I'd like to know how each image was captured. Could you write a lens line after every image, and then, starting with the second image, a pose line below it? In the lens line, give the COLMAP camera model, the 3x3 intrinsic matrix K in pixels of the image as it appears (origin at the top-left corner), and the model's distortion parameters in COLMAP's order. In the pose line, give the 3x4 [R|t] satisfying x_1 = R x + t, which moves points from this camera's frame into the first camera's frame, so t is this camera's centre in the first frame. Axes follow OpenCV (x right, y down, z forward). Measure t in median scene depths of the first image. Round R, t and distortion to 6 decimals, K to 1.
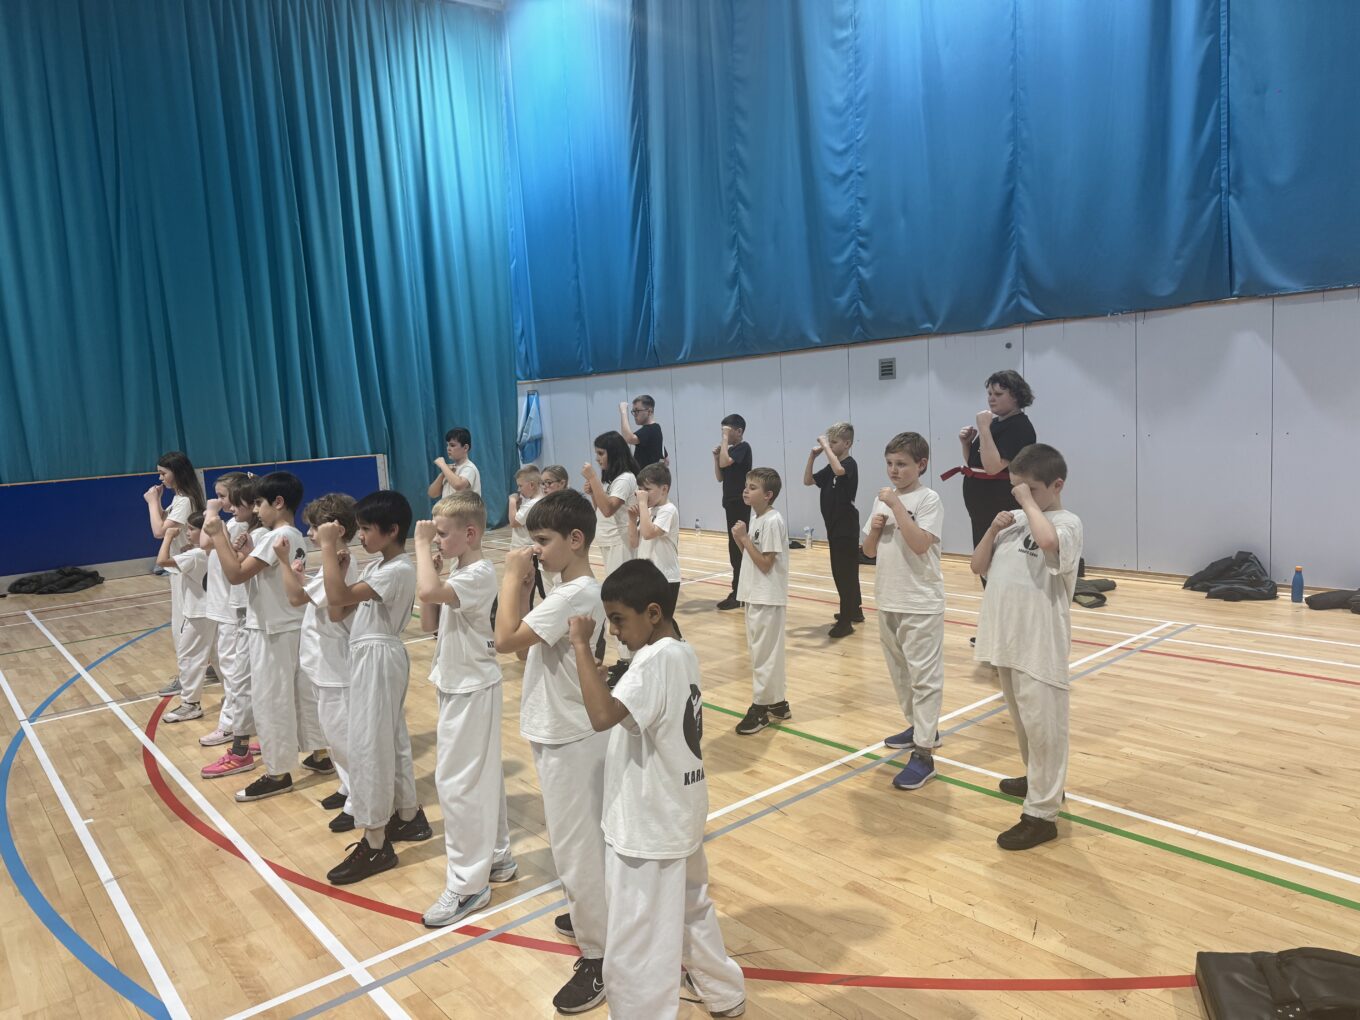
lens RADIAL K [[954.3, 0, 680.0], [0, 954.3, 510.0], [0, 0, 1]] dist [-0.001026, -0.001789]
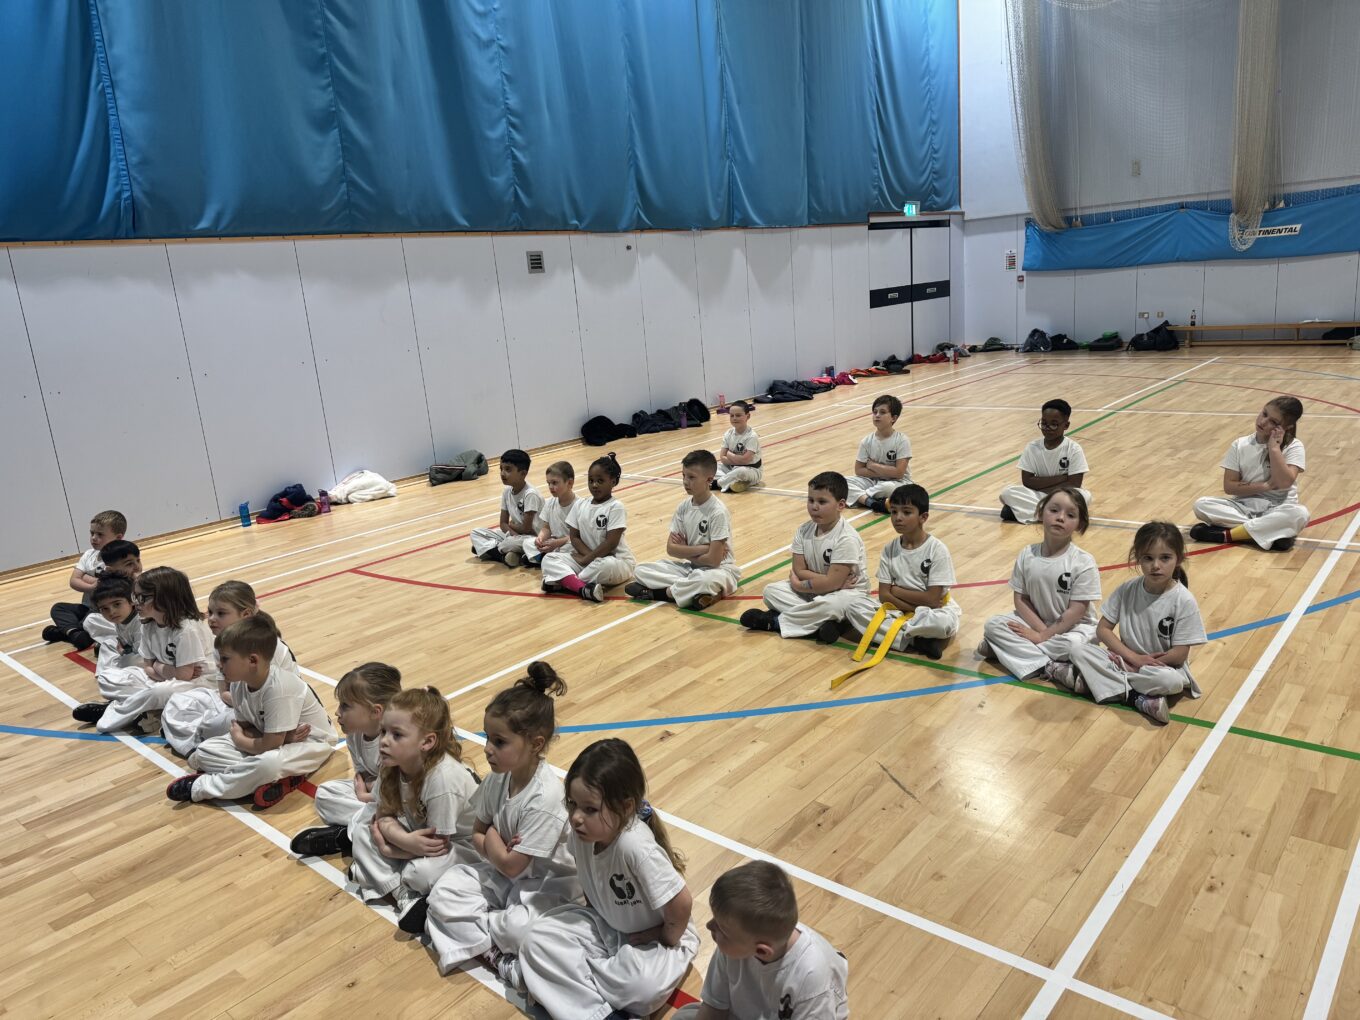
lens RADIAL K [[954.3, 0, 680.0], [0, 954.3, 510.0], [0, 0, 1]] dist [-0.001026, -0.001789]
pose [[-0.133926, -0.128522, 0.982622, -0.799916], [0.211917, 0.964904, 0.155088, -0.022503], [-0.968068, 0.229005, -0.101990, 1.014718]]
